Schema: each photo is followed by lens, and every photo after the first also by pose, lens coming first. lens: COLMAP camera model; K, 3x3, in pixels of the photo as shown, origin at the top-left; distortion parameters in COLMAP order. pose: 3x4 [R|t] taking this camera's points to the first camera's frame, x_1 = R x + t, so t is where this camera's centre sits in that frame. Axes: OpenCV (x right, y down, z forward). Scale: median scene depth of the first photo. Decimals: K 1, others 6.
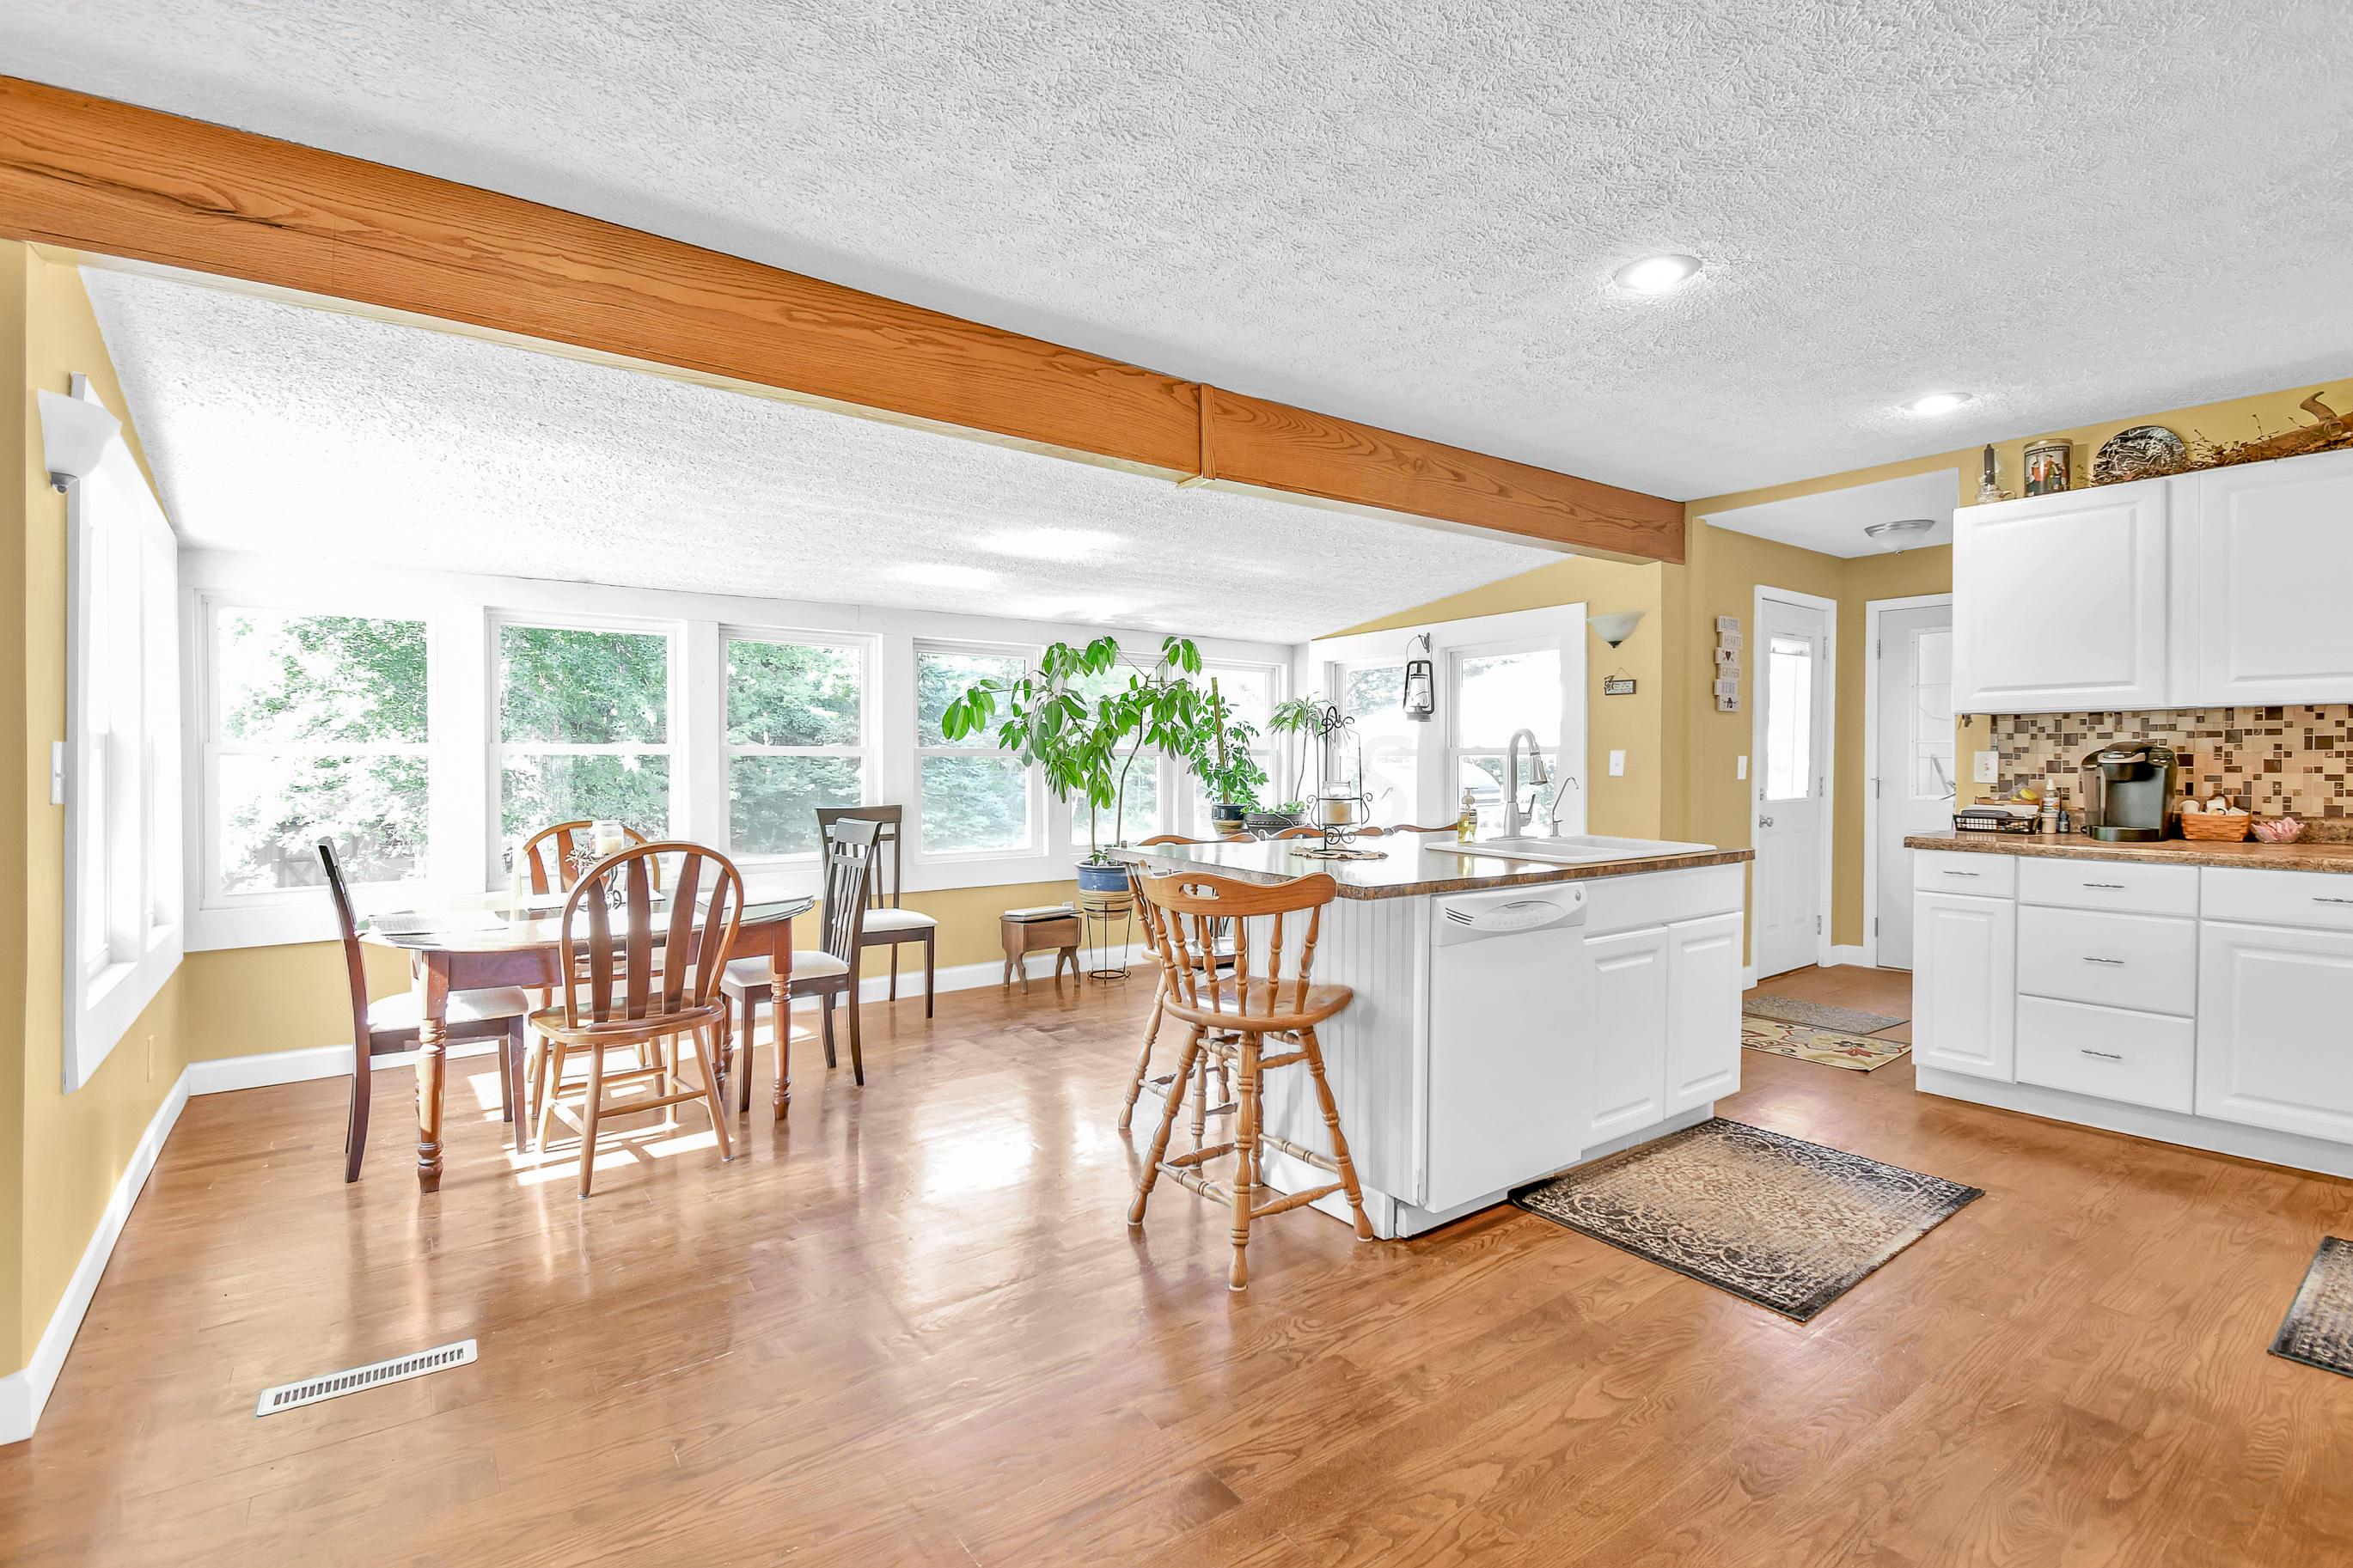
lens RADIAL K [[1063.8, 0, 1168.2], [0, 1063.8, 771.0], [0, 0, 1]] dist [-0.013802, -0.009817]
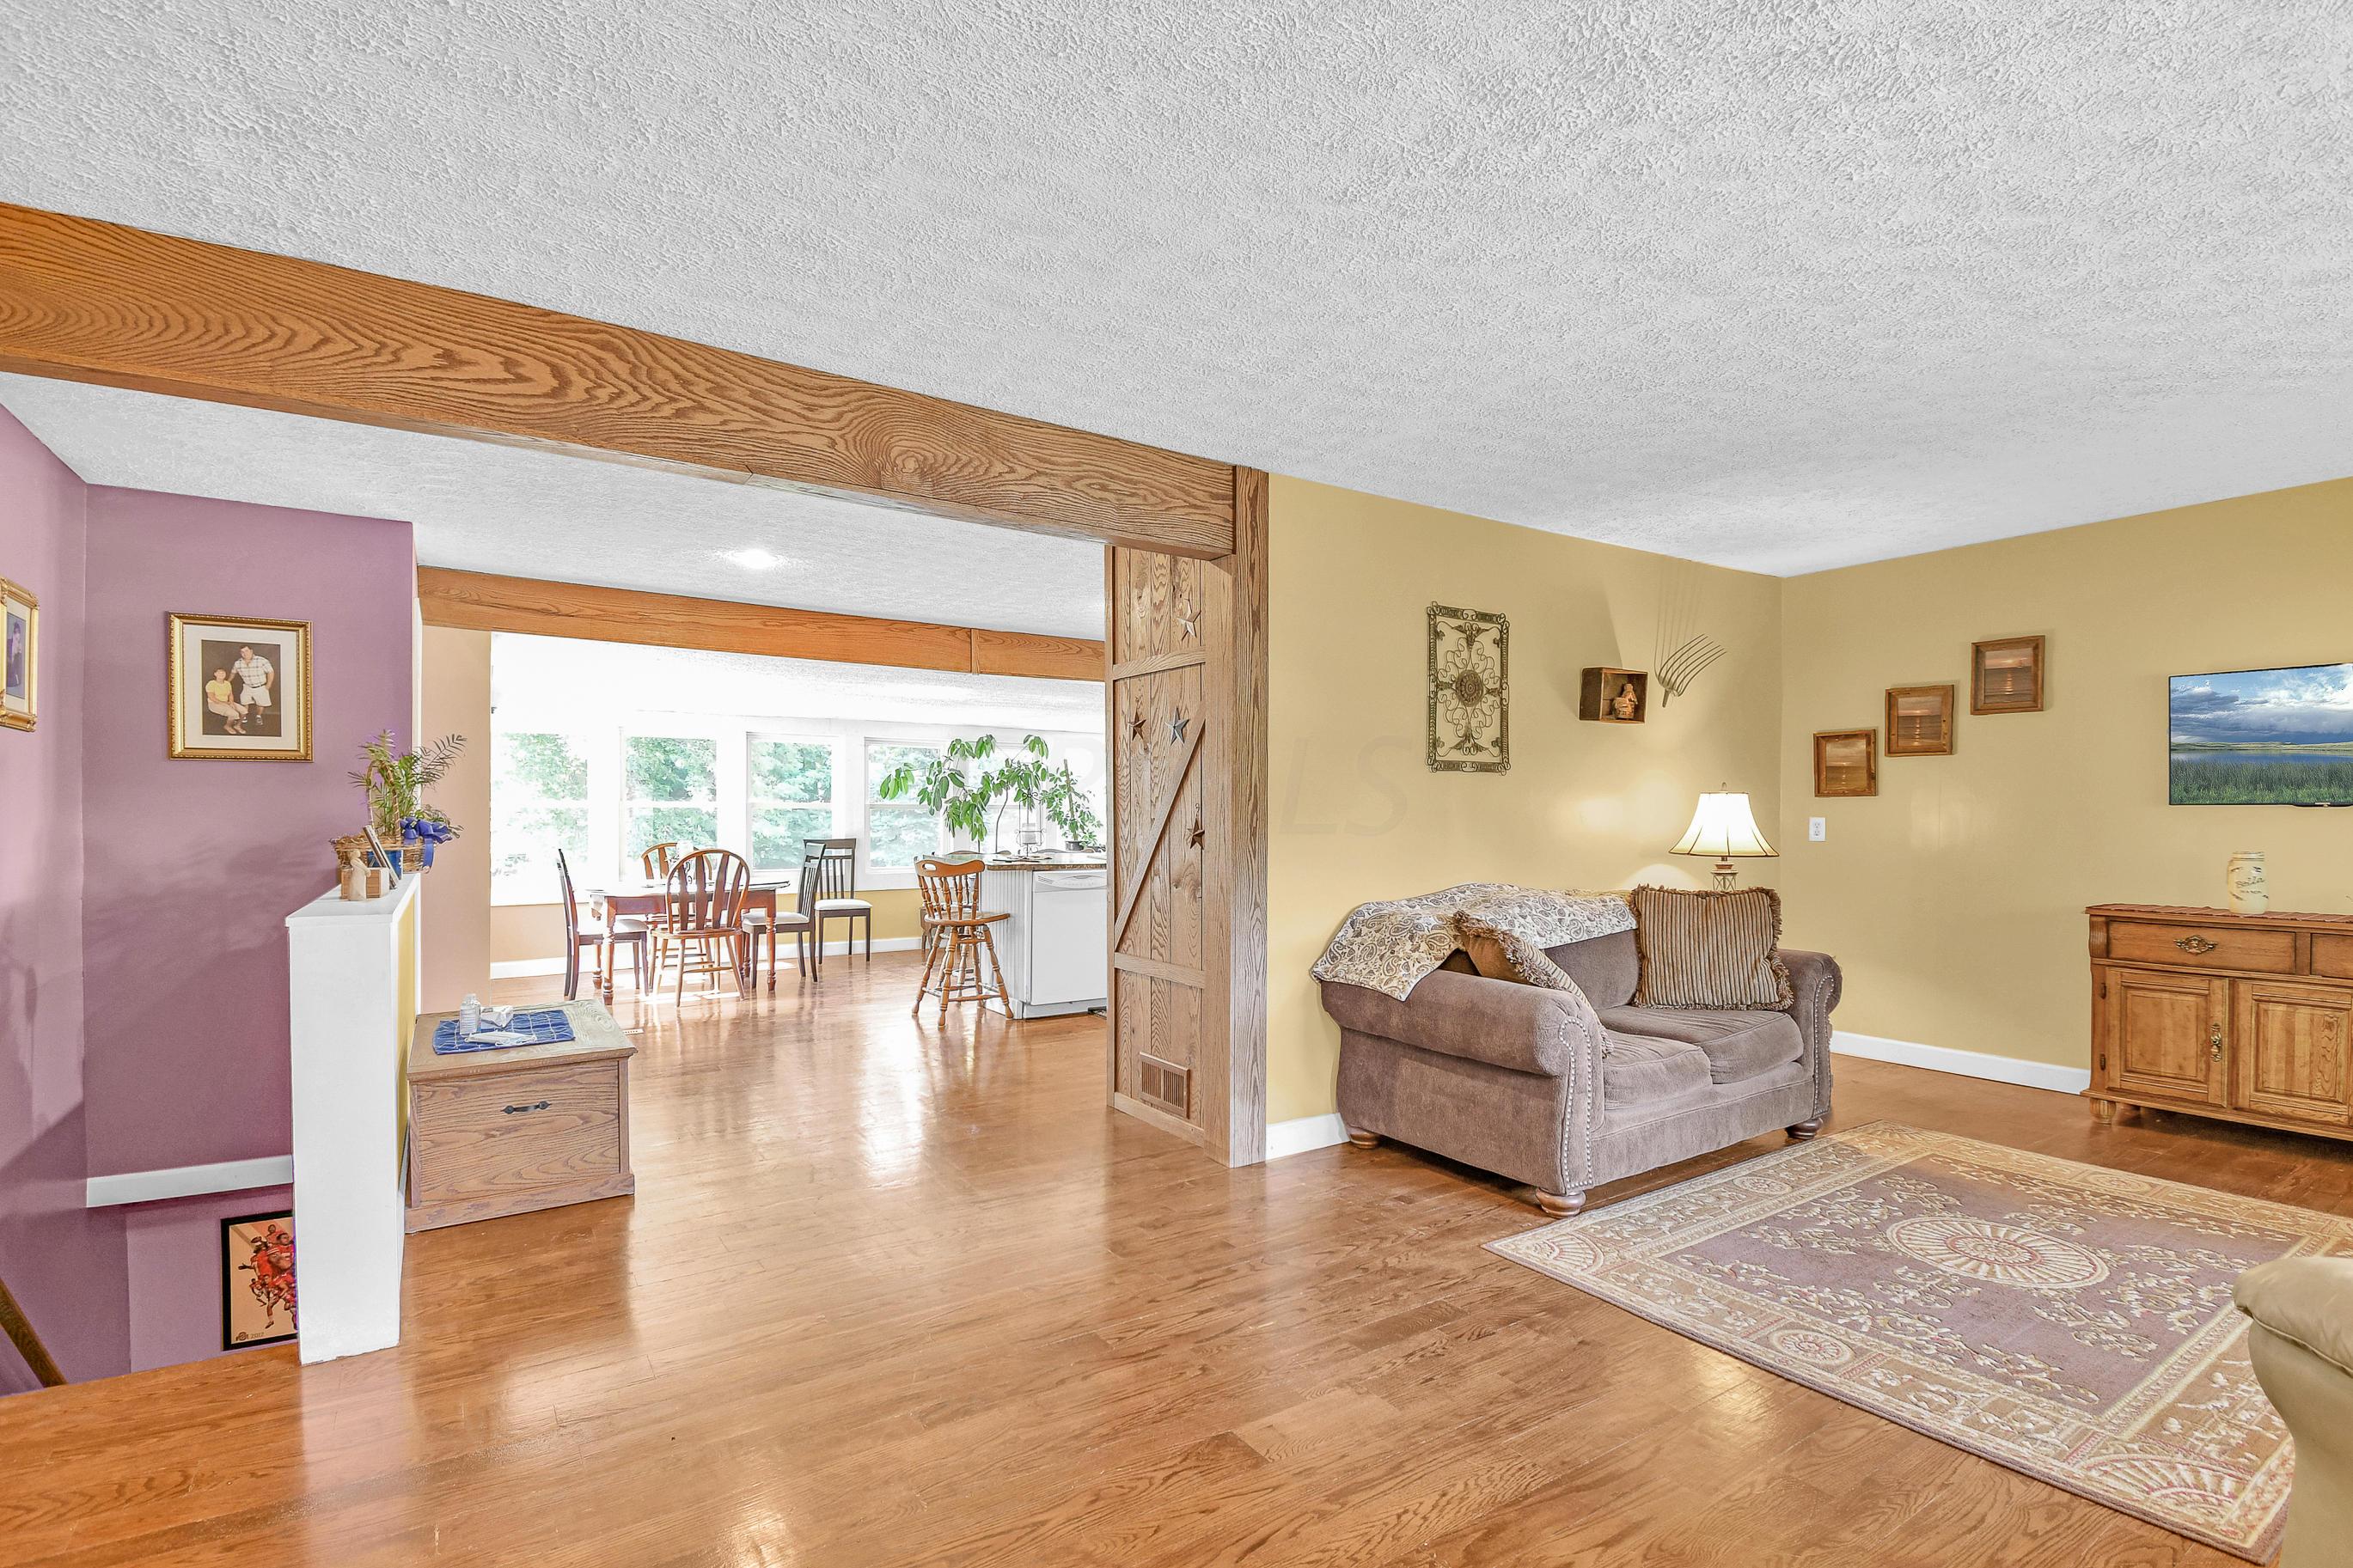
lens RADIAL K [[1063.8, 0, 1188.8], [0, 1063.8, 815.6], [0, 0, 1]] dist [-0.013802, -0.009817]
pose [[0.999562, 0.003566, -0.029373, 0.437521], [-0.003783, 0.999966, -0.007341, 0.009468], [0.029346, 0.007449, 0.999542, -0.888644]]
